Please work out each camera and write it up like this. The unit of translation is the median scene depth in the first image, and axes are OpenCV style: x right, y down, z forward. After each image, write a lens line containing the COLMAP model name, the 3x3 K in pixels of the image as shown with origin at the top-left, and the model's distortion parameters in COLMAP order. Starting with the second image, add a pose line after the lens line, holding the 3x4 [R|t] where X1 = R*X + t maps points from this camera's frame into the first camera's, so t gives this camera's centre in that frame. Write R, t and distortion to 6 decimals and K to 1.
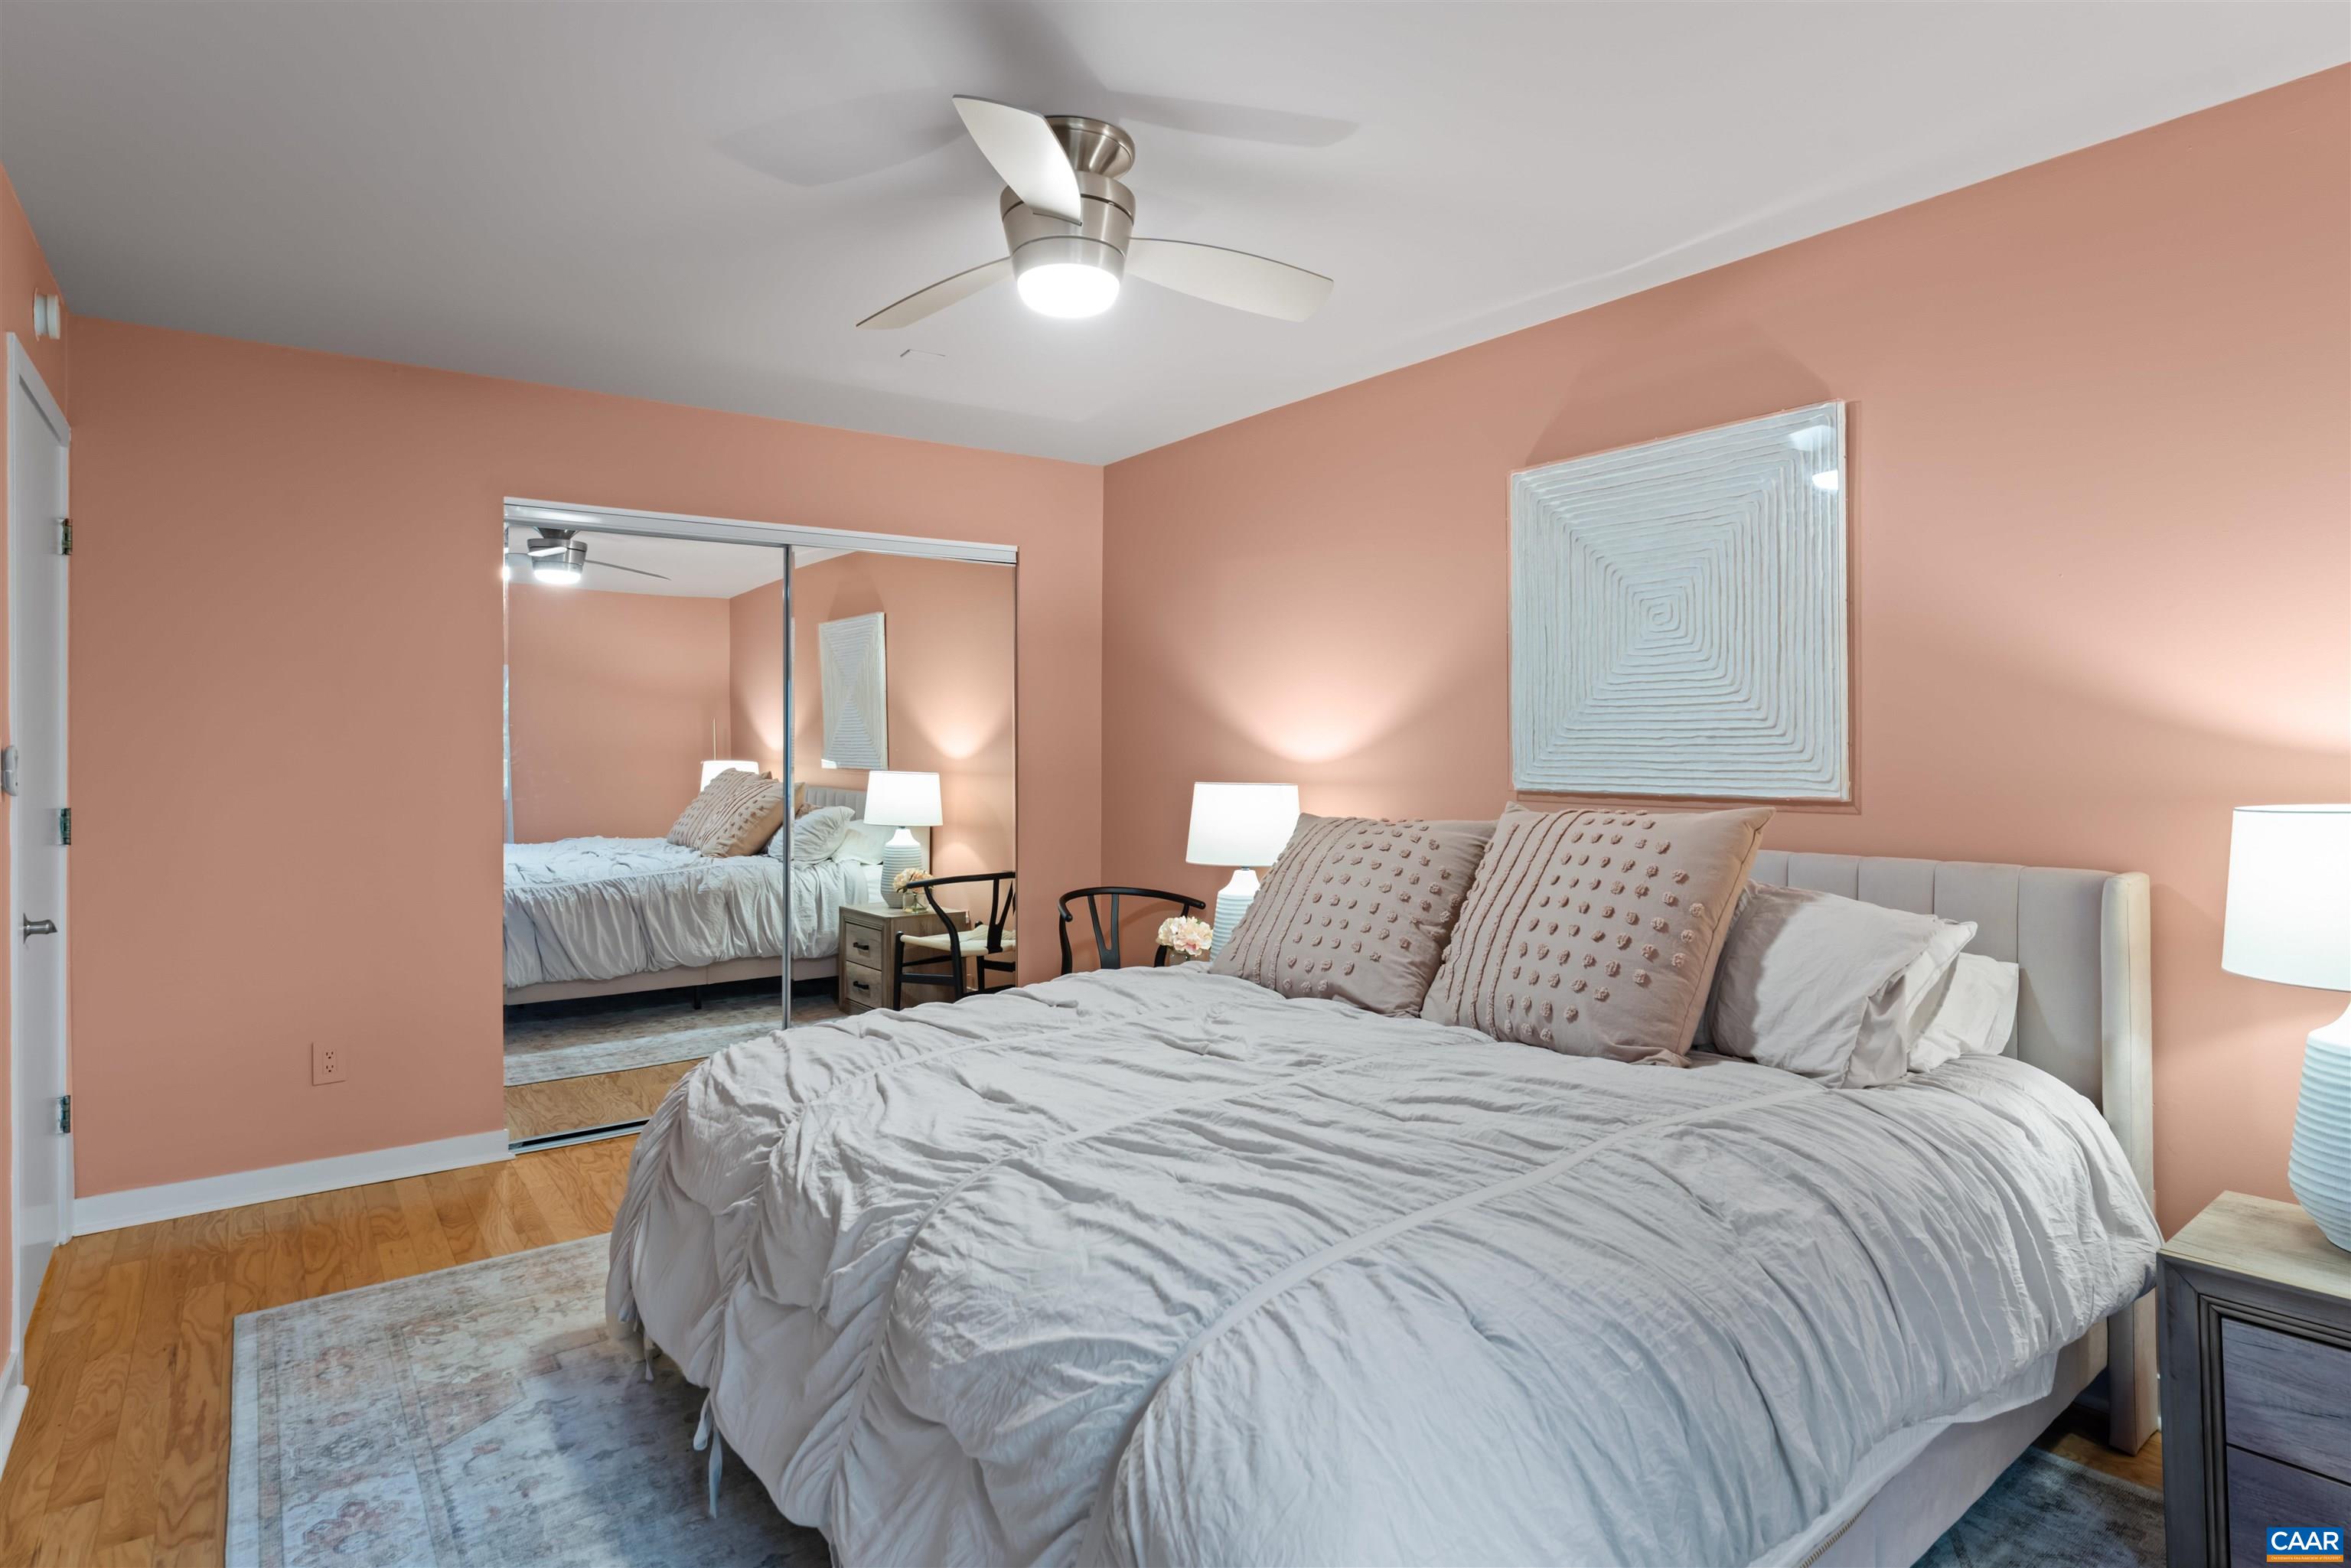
lens RADIAL K [[1240.5, 0, 1178.0], [0, 1240.5, 734.1], [0, 0, 1]] dist [0.000124, 0.000122]
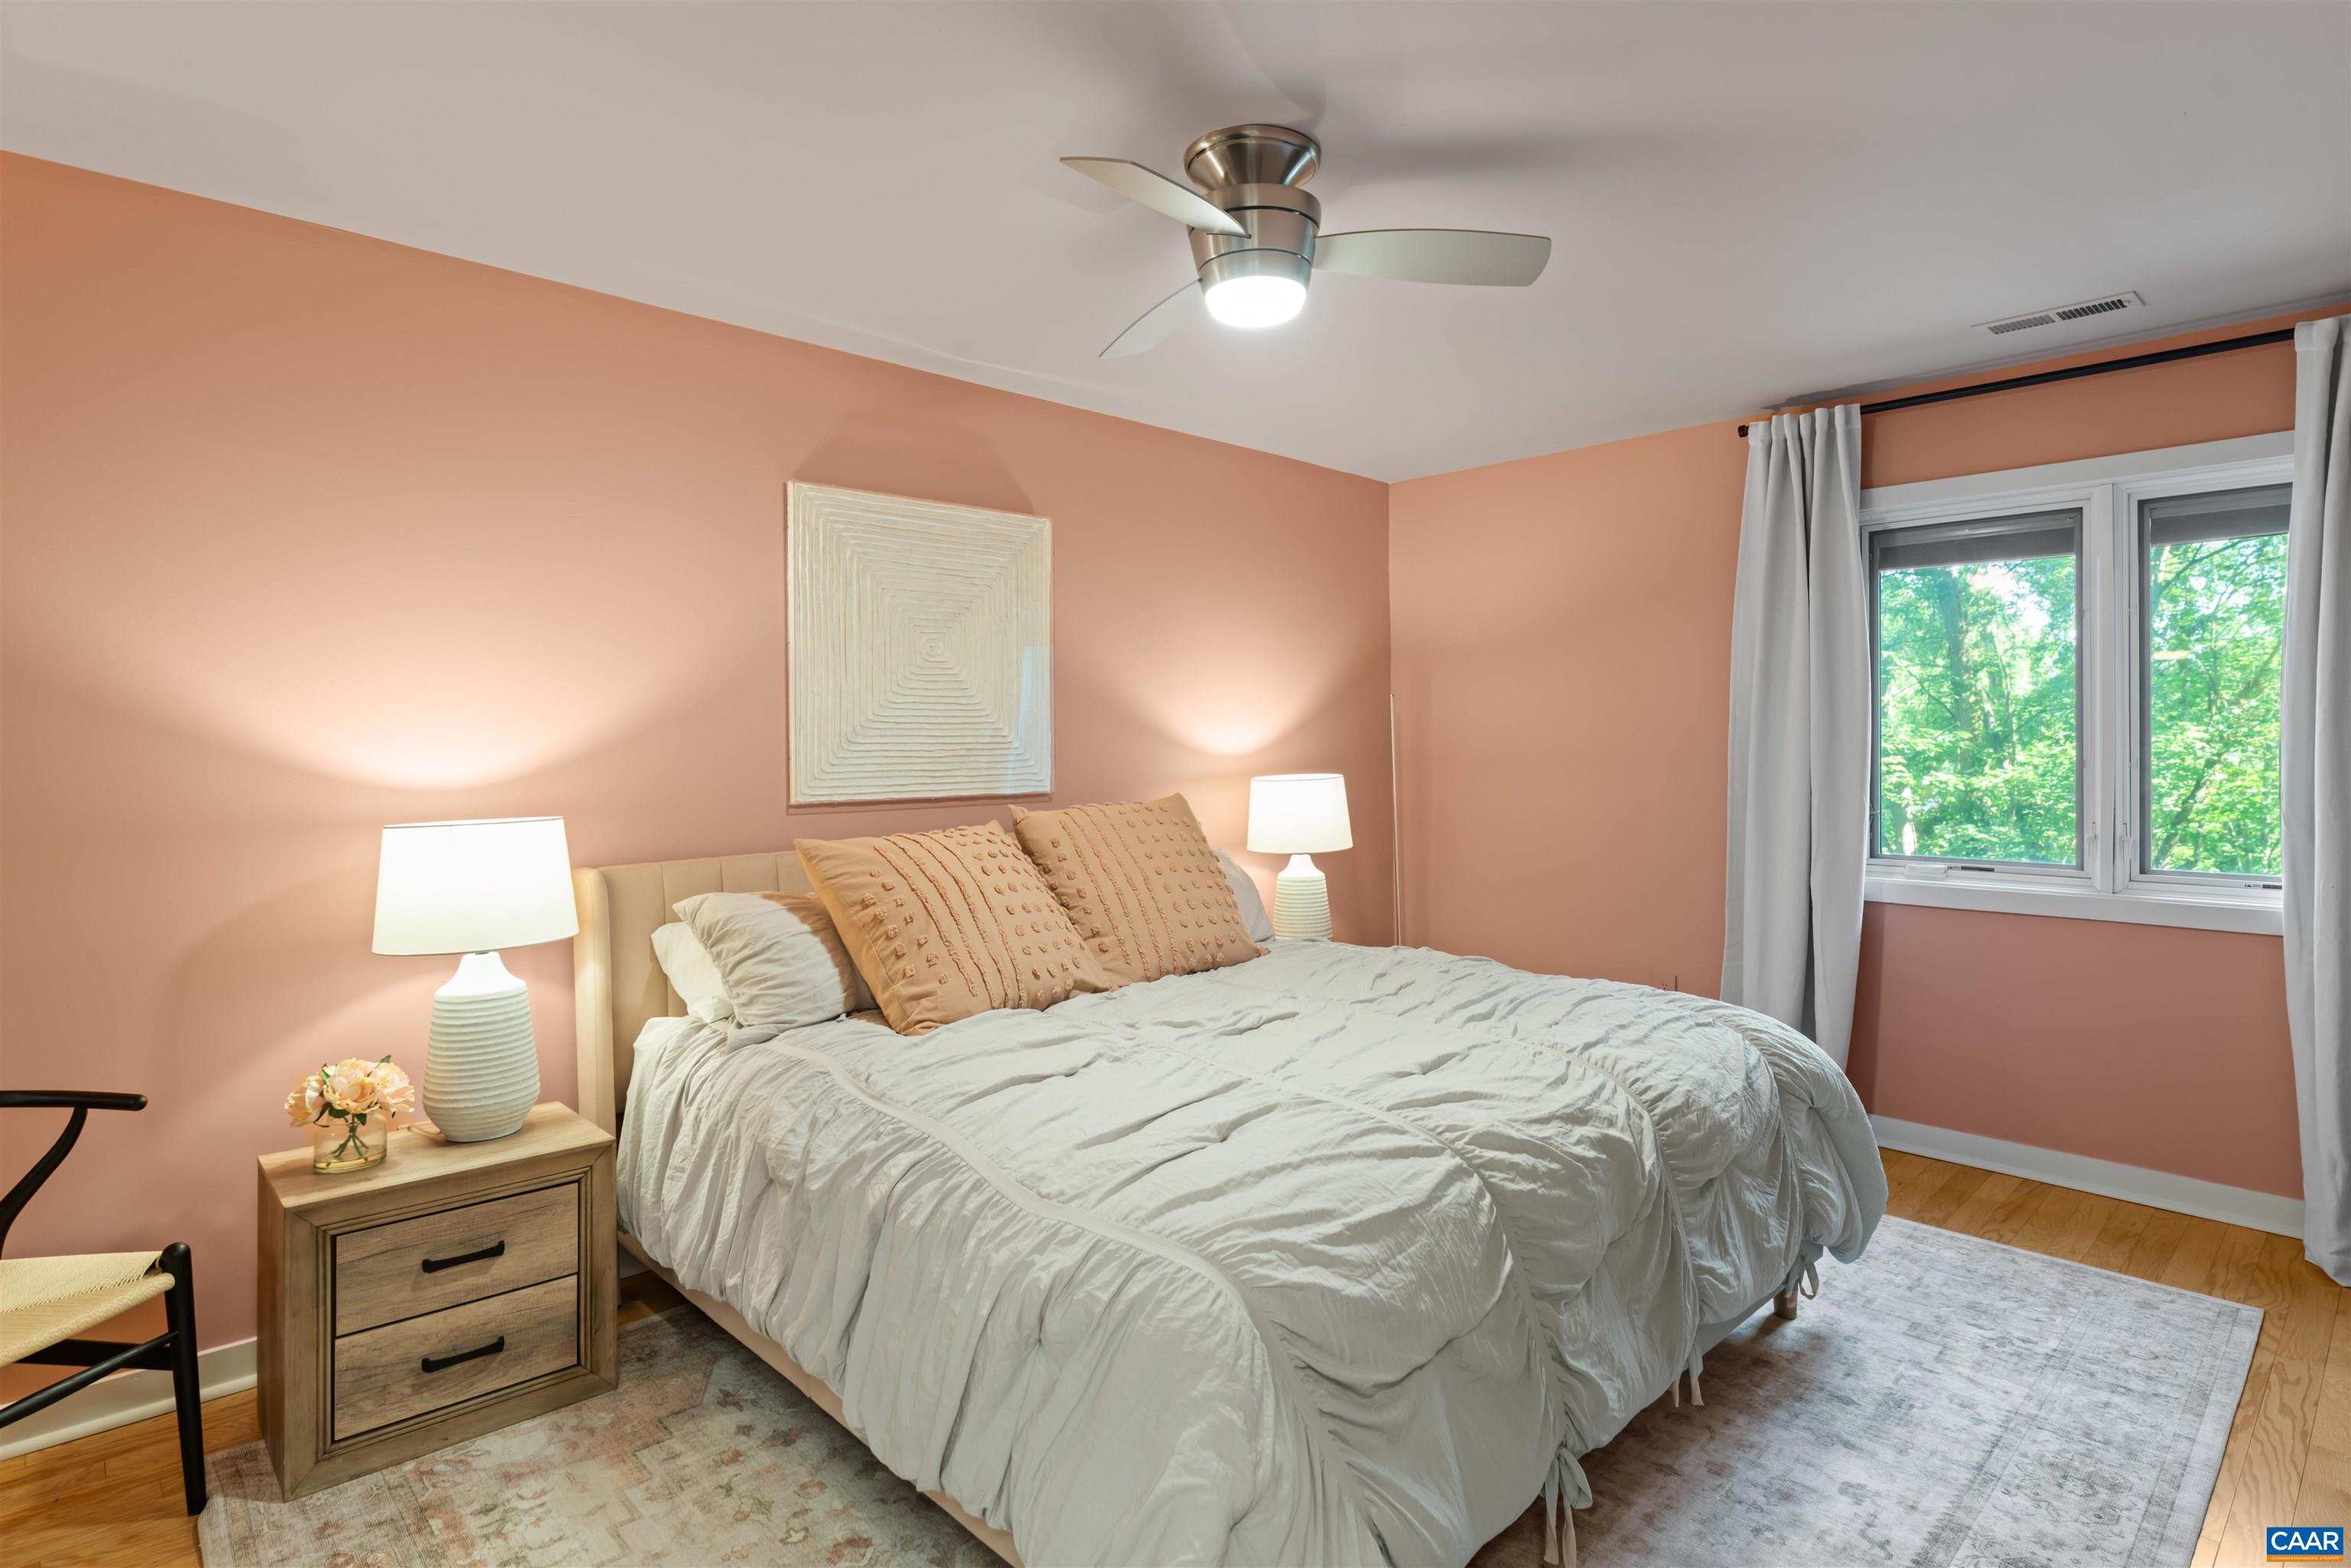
lens RADIAL K [[1240.5, 0, 1178.0], [0, 1240.5, 734.1], [0, 0, 1]] dist [0.000124, 0.000122]
pose [[-0.118137, 0.006191, 0.992978, -0.910952], [0.001888, 0.999980, -0.006010, -0.005135], [-0.992996, 0.001165, -0.118146, 0.994309]]
